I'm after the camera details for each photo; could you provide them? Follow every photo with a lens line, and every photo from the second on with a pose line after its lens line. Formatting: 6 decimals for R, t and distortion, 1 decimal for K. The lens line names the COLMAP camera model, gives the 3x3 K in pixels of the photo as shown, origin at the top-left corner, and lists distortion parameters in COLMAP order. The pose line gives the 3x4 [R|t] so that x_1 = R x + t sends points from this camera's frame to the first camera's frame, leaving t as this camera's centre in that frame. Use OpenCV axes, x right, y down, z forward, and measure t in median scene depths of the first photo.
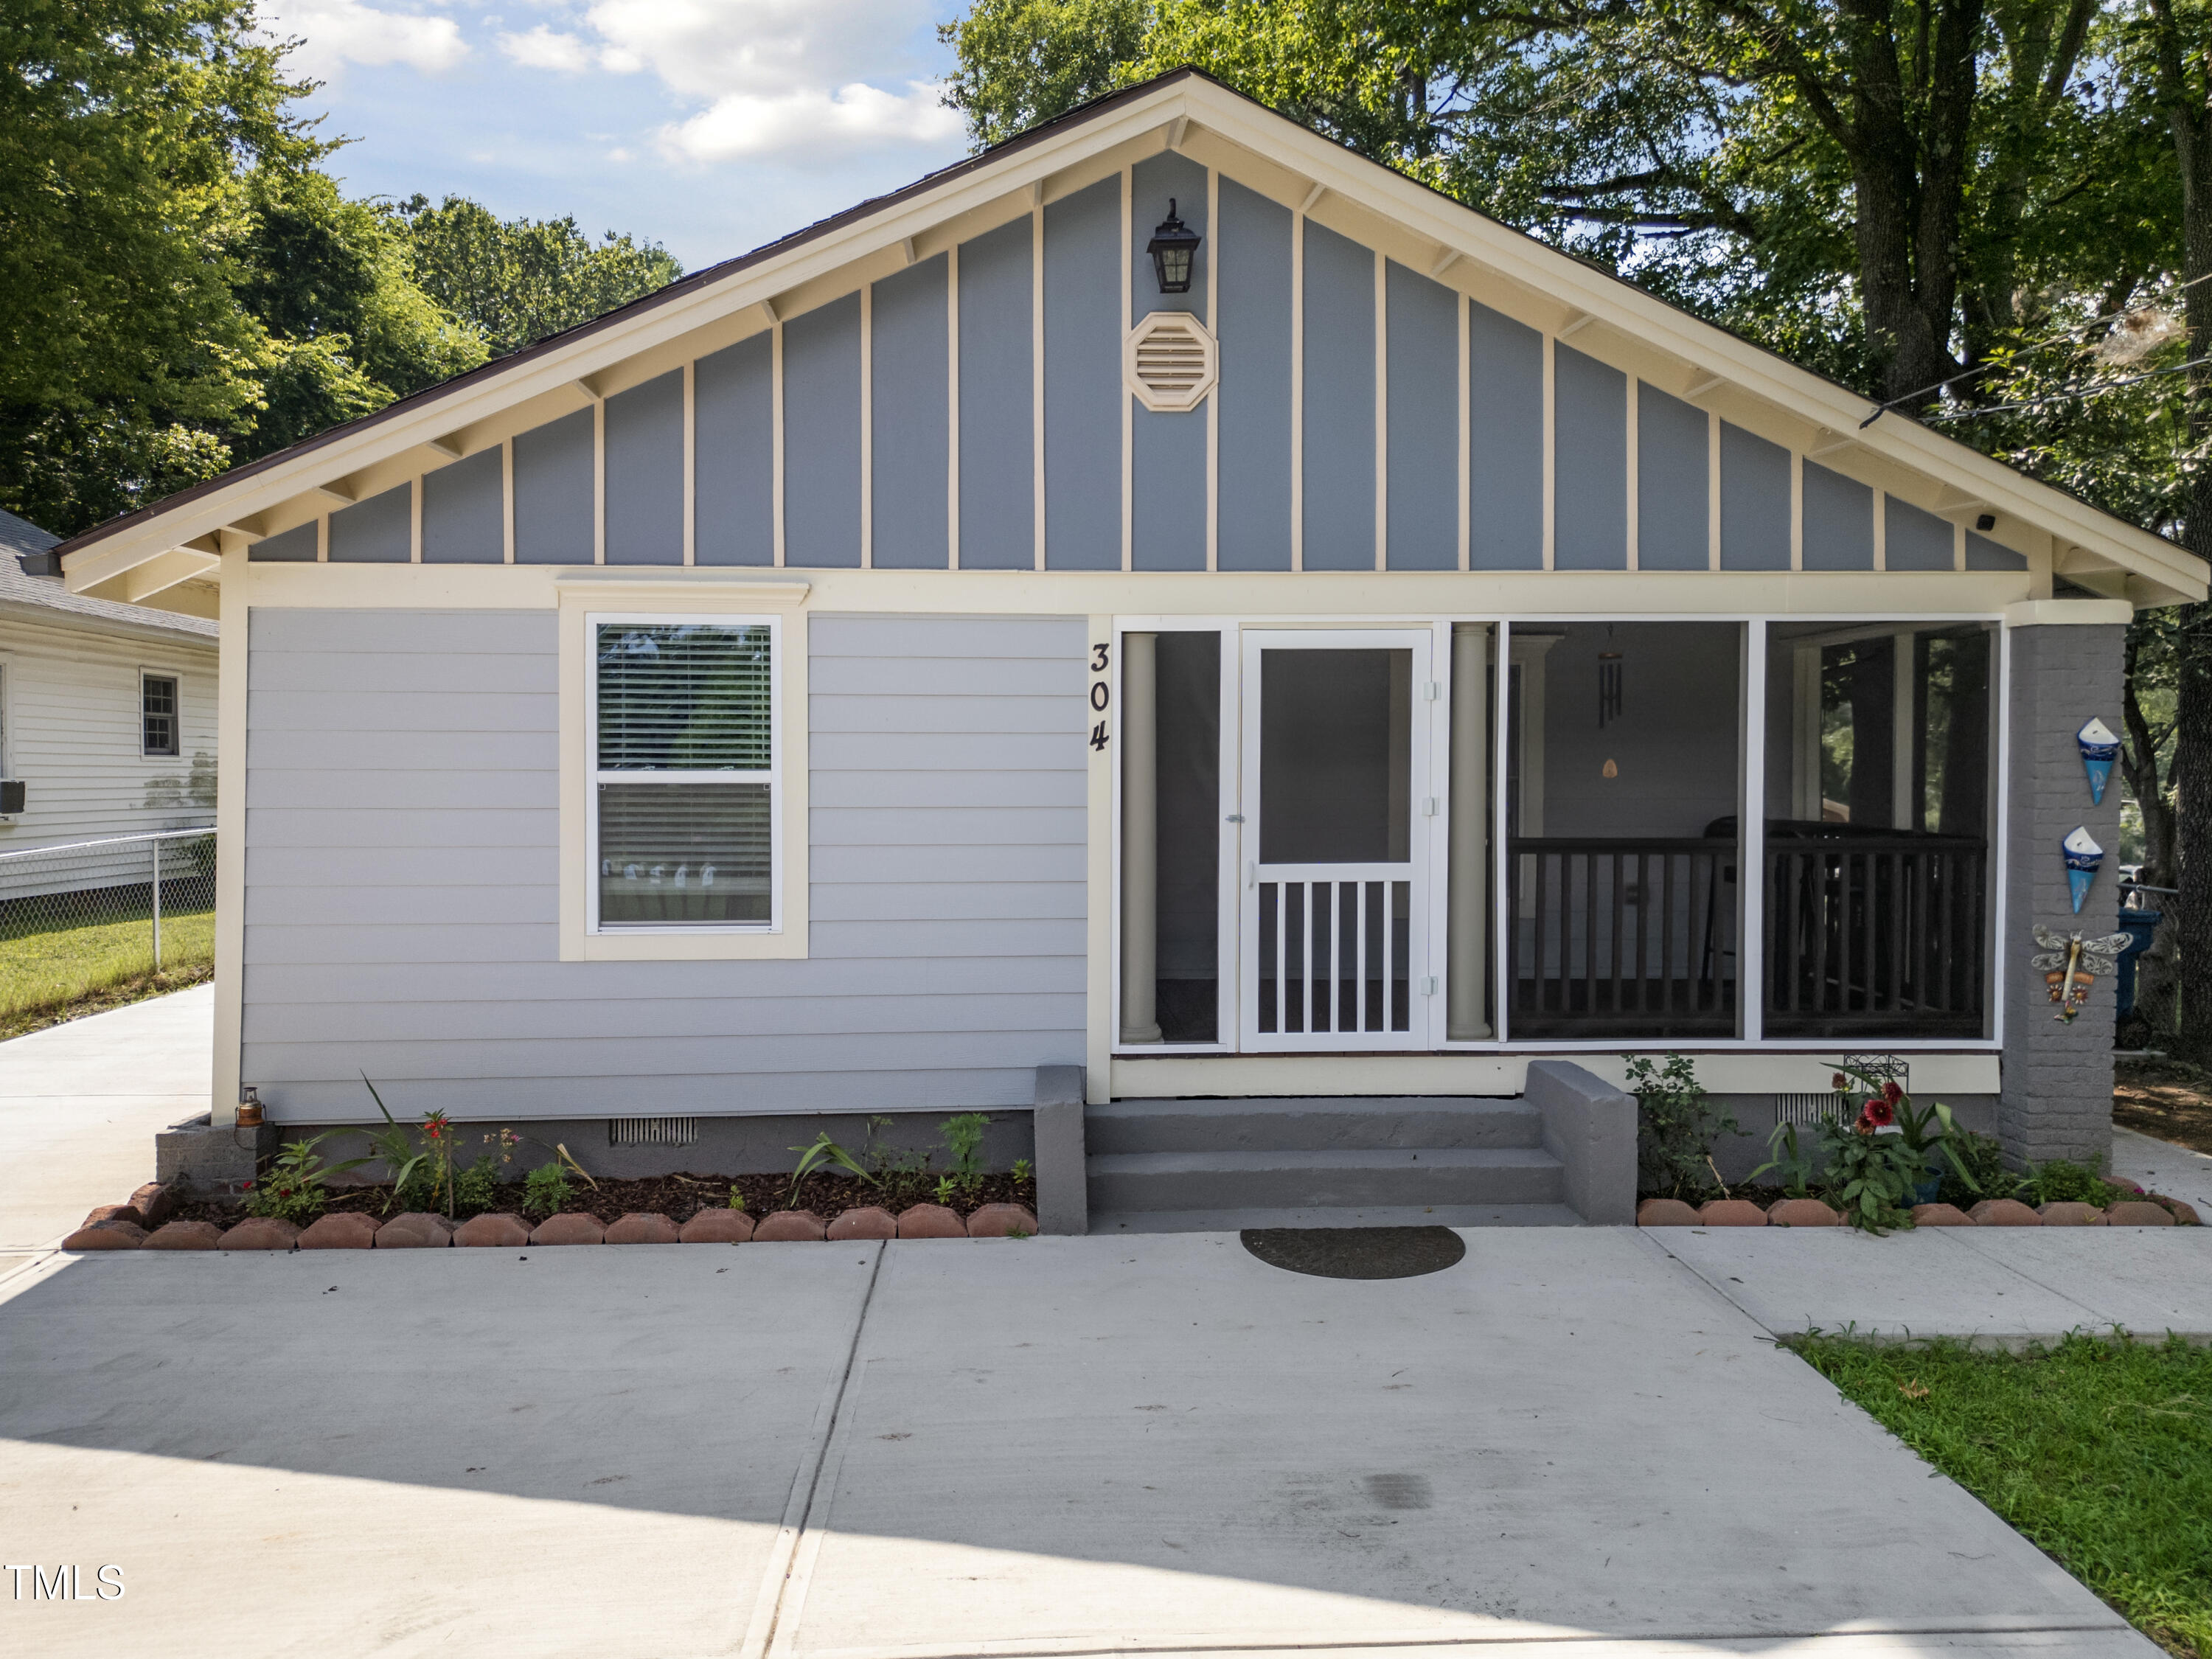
lens RADIAL K [[1562.4, 0, 1103.3], [0, 1562.4, 801.9], [0, 0, 1]] dist [0.088285, -0.092314]
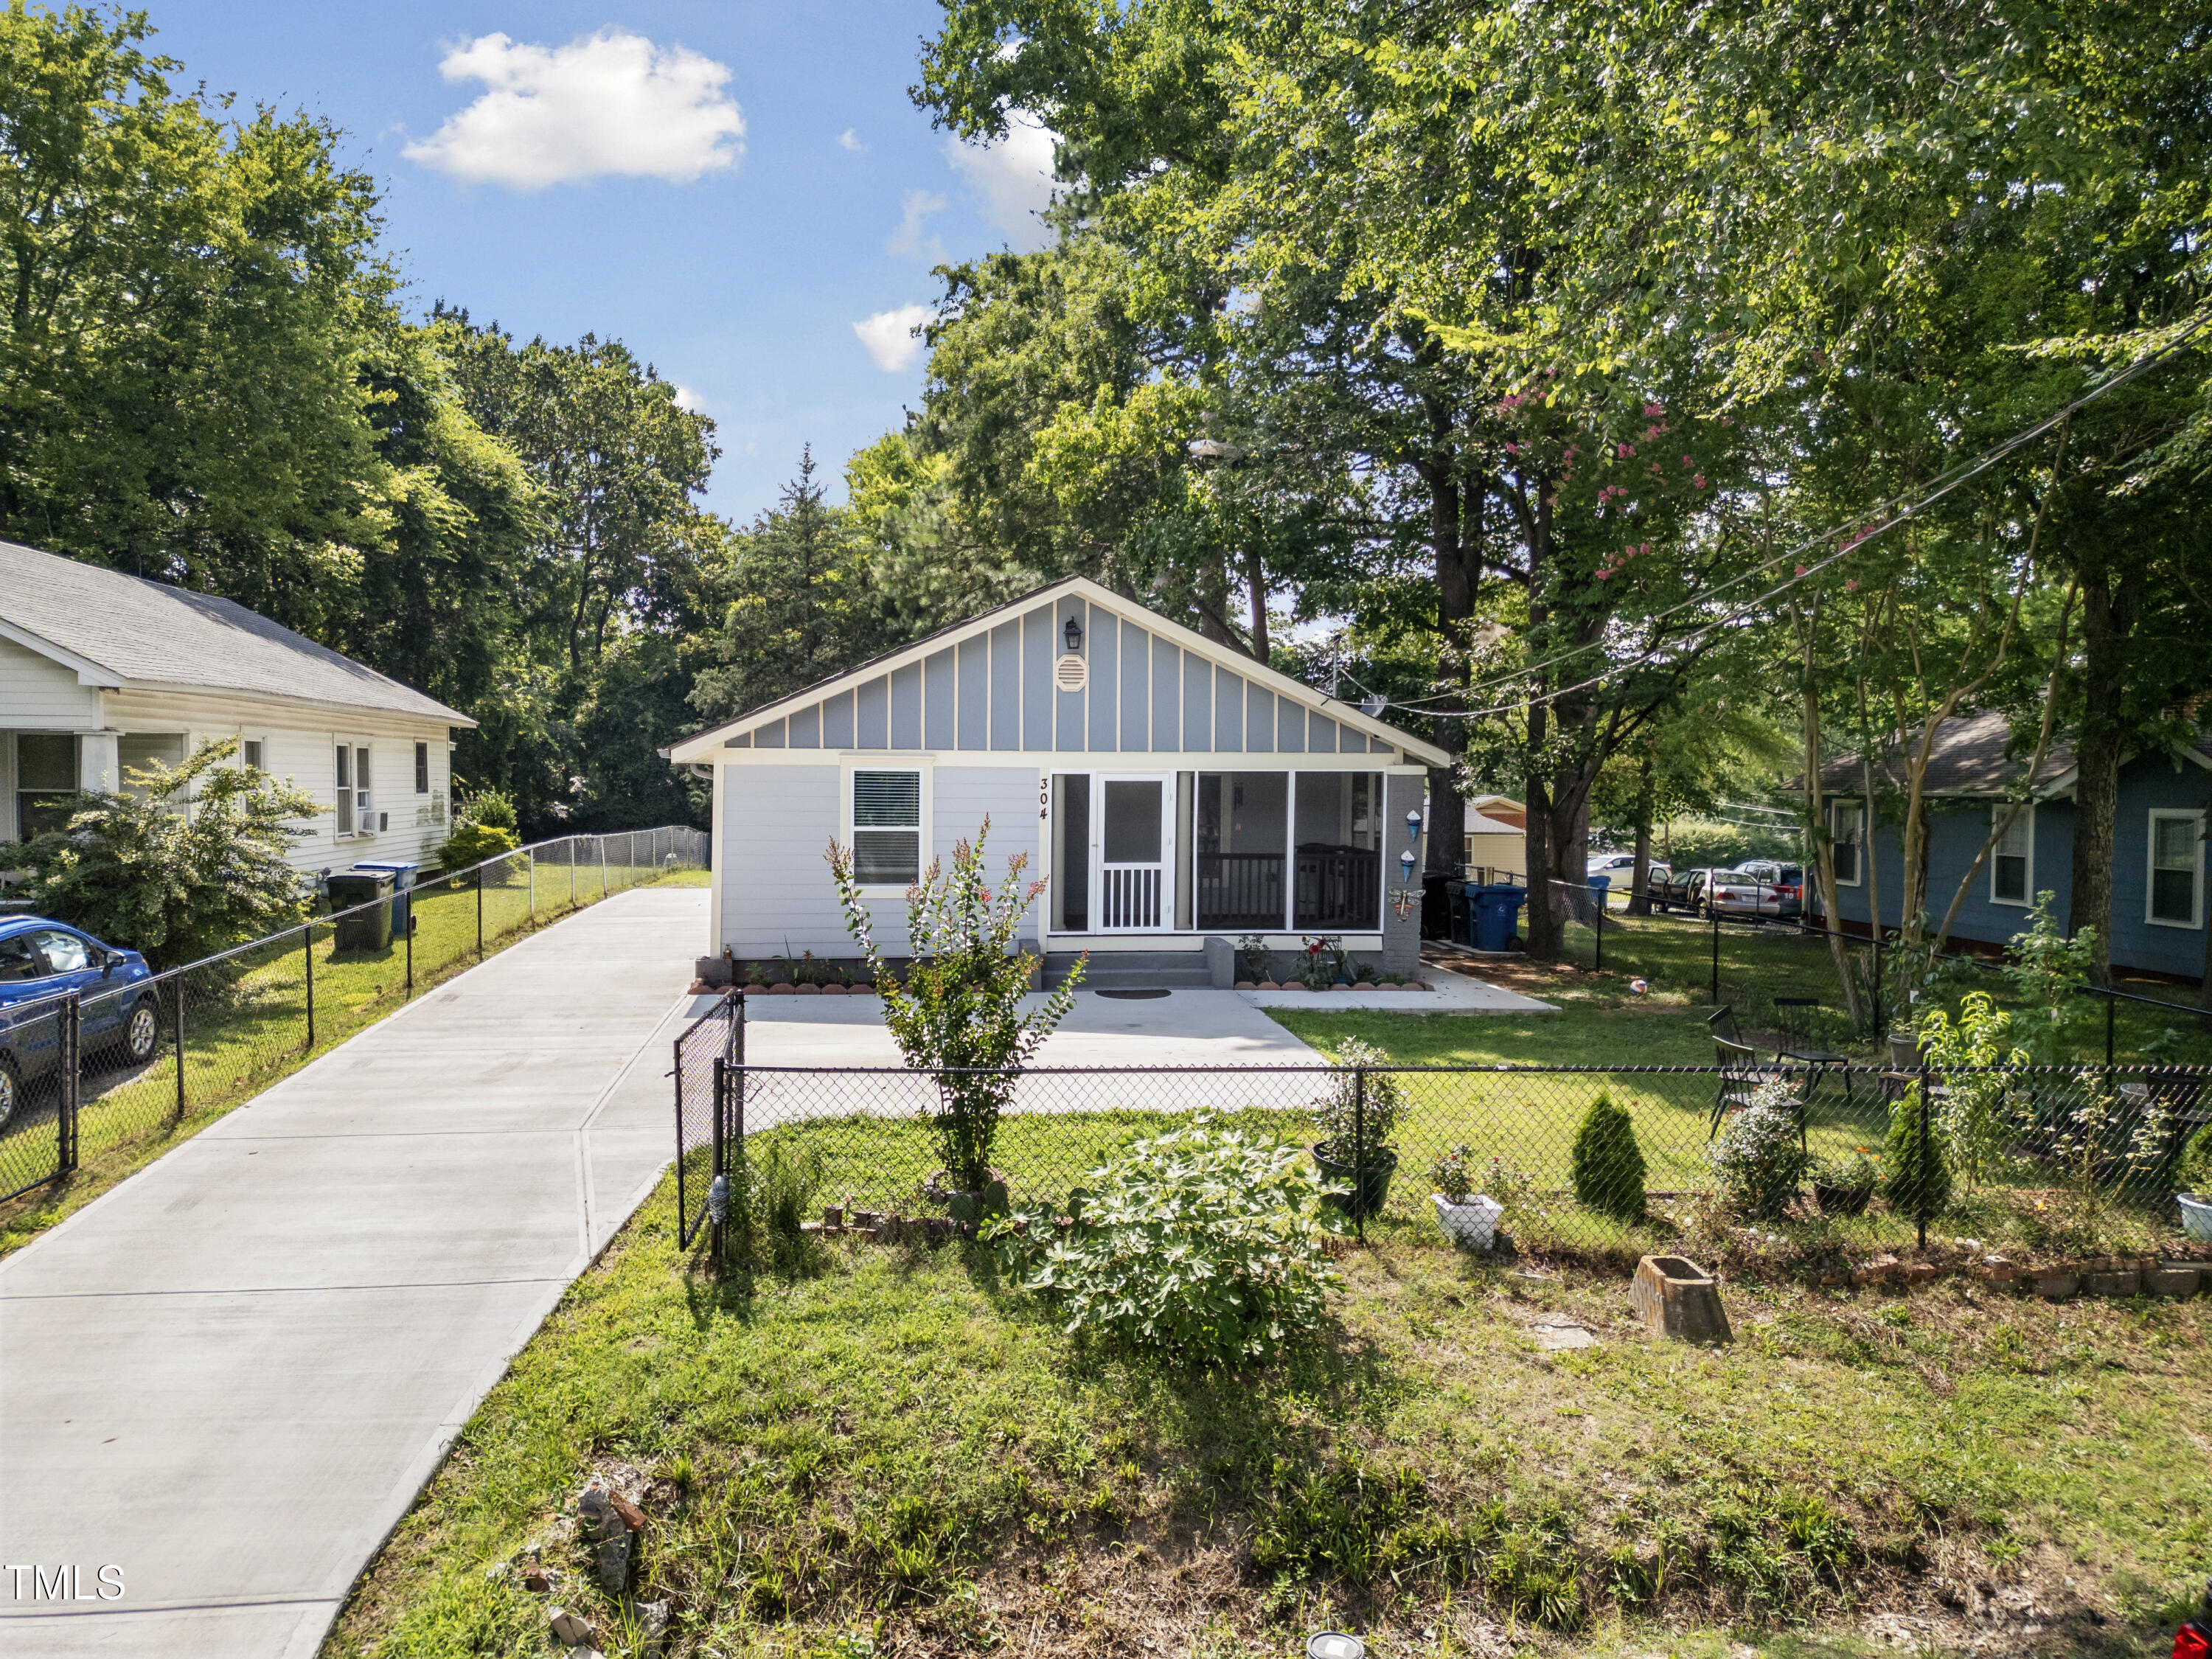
lens RADIAL K [[1526.4, 0, 1098.6], [0, 1526.4, 867.8], [0, 0, 1]] dist [0.058557, -0.037211]
pose [[0.996583, 0.002917, 0.082540, -0.120324], [-0.006249, 0.999174, 0.040148, -0.054641], [-0.082355, -0.040526, 0.995779, -1.548396]]
